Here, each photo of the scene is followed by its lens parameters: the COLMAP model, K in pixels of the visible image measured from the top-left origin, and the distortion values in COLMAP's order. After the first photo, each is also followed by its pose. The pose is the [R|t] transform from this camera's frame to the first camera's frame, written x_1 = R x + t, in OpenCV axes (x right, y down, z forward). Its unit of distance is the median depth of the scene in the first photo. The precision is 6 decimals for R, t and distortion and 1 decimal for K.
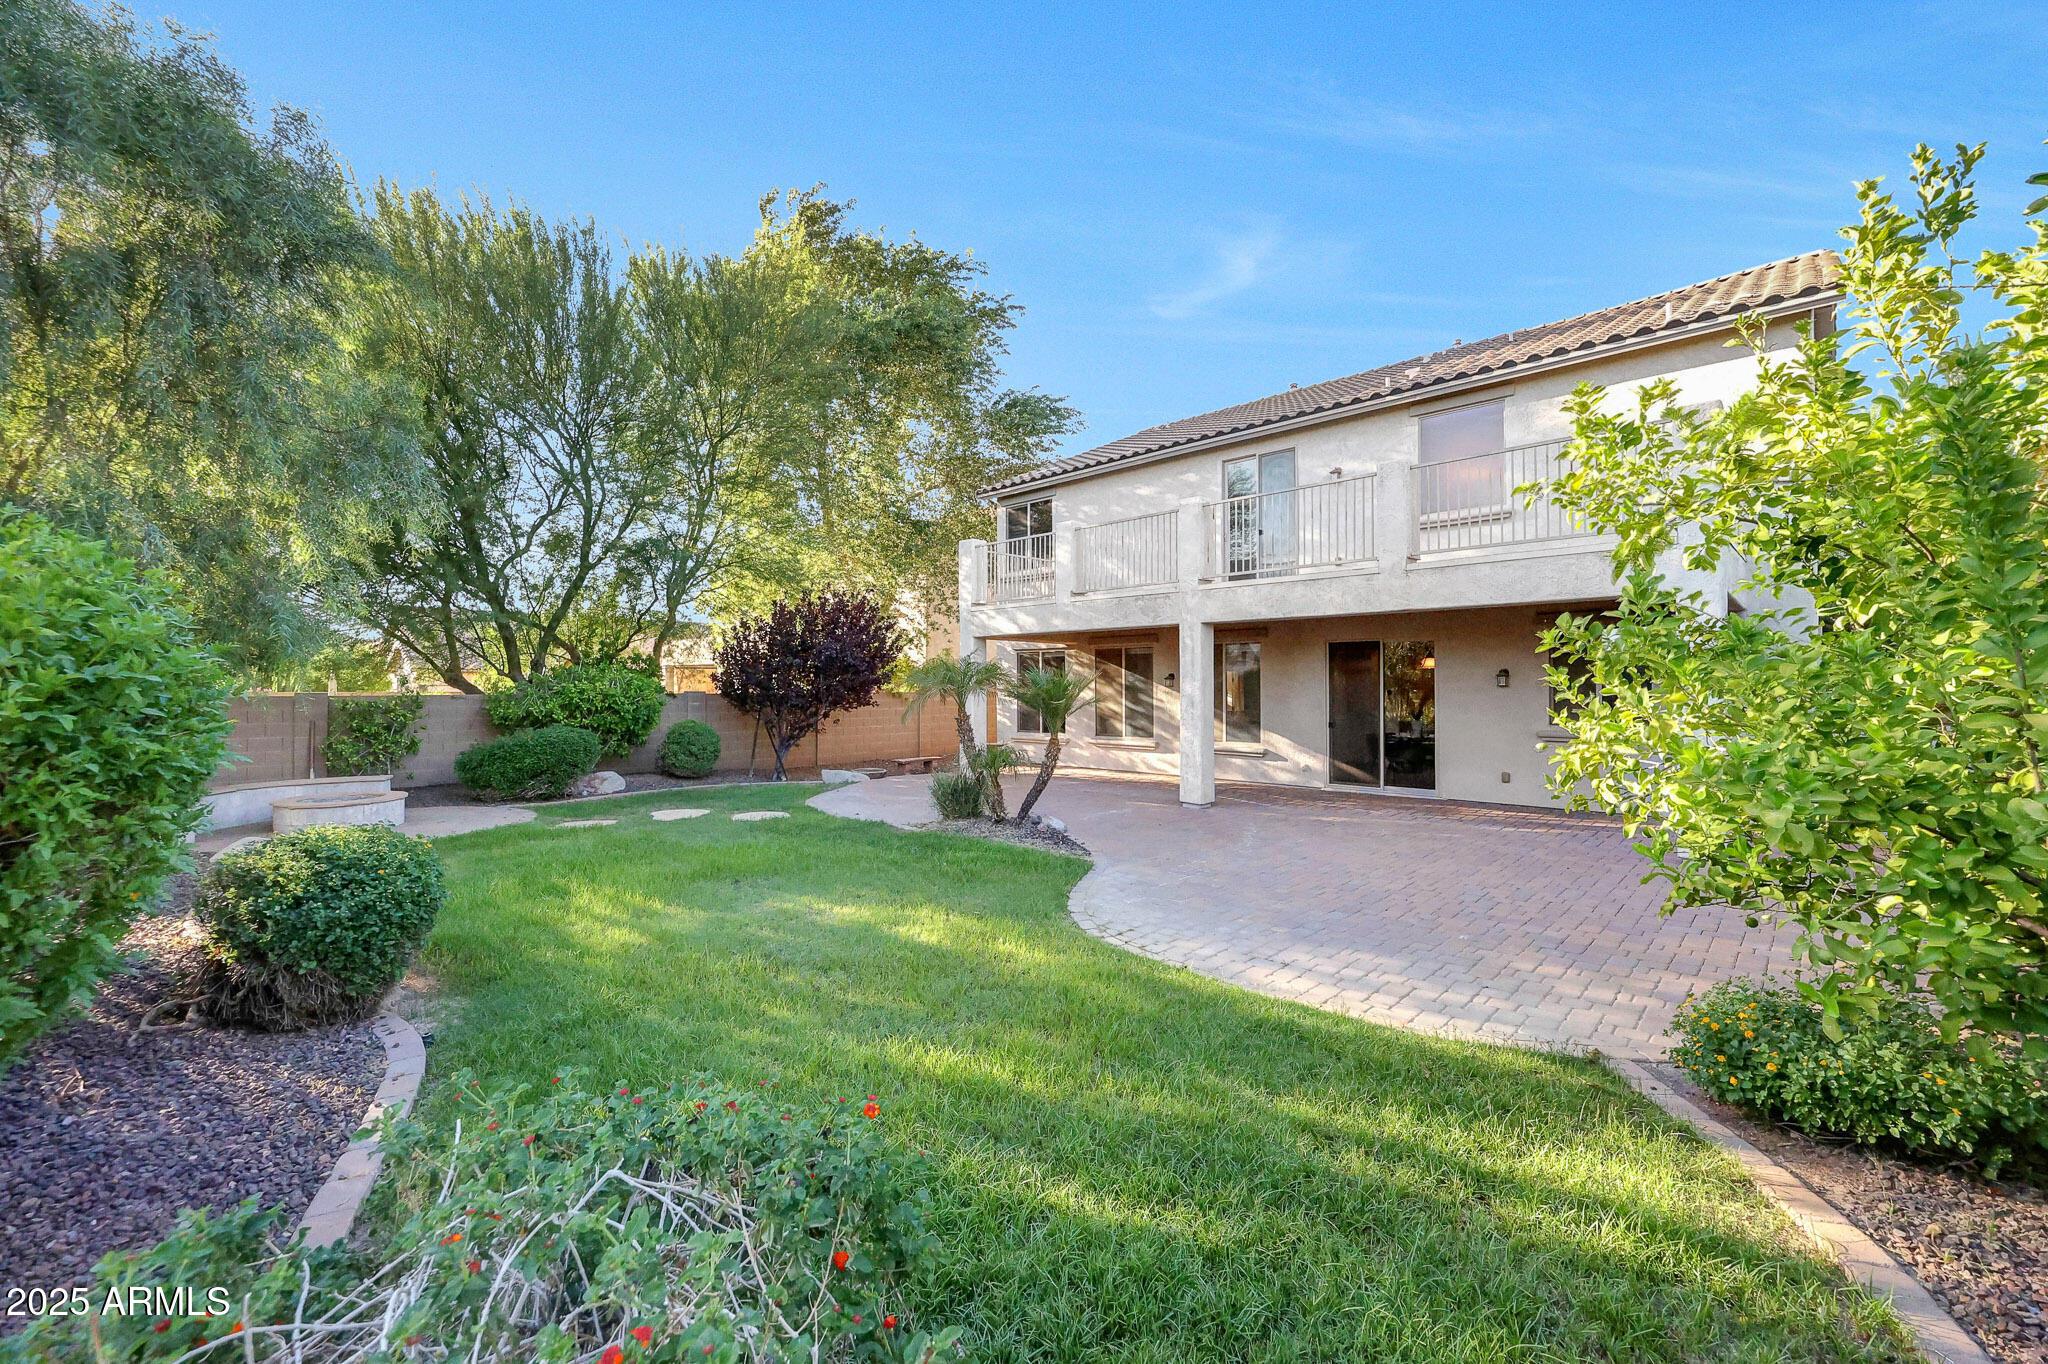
lens RADIAL K [[823.4, 0, 1015.4], [0, 823.4, 695.3], [0, 0, 1]] dist [0.002737, -0.001816]
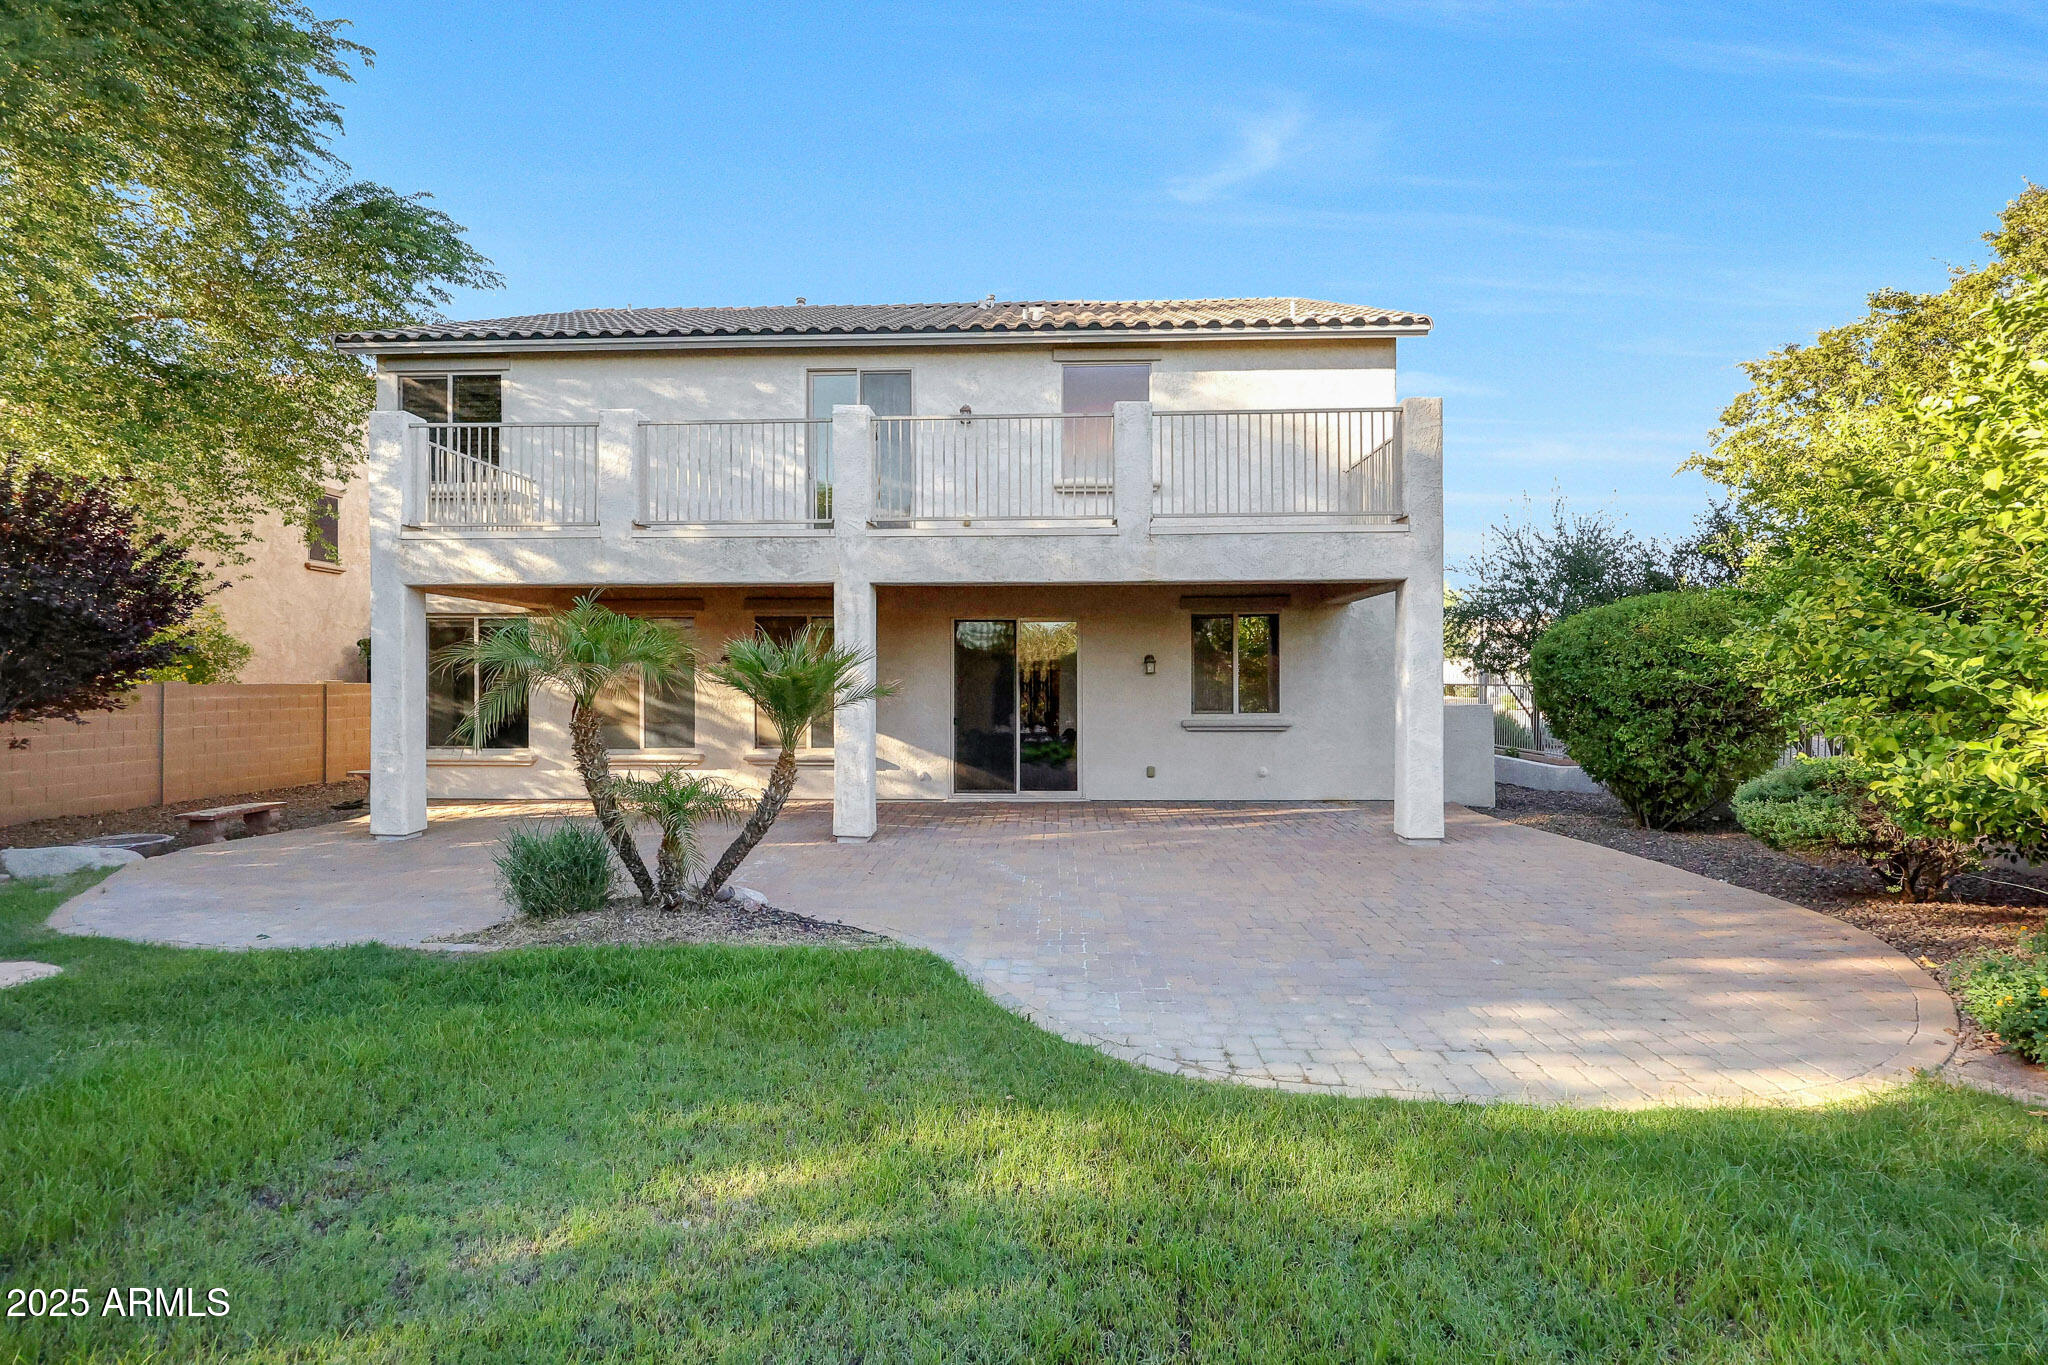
lens RADIAL K [[963.1, 0, 1015.5], [0, 963.1, 687.5], [0, 0, 1]] dist [0.000107, 0.000215]
pose [[0.740212, -0.005840, 0.672348, -0.214215], [0.007194, 0.999974, 0.000766, 0.002530], [-0.672335, 0.004269, 0.740235, 0.260410]]
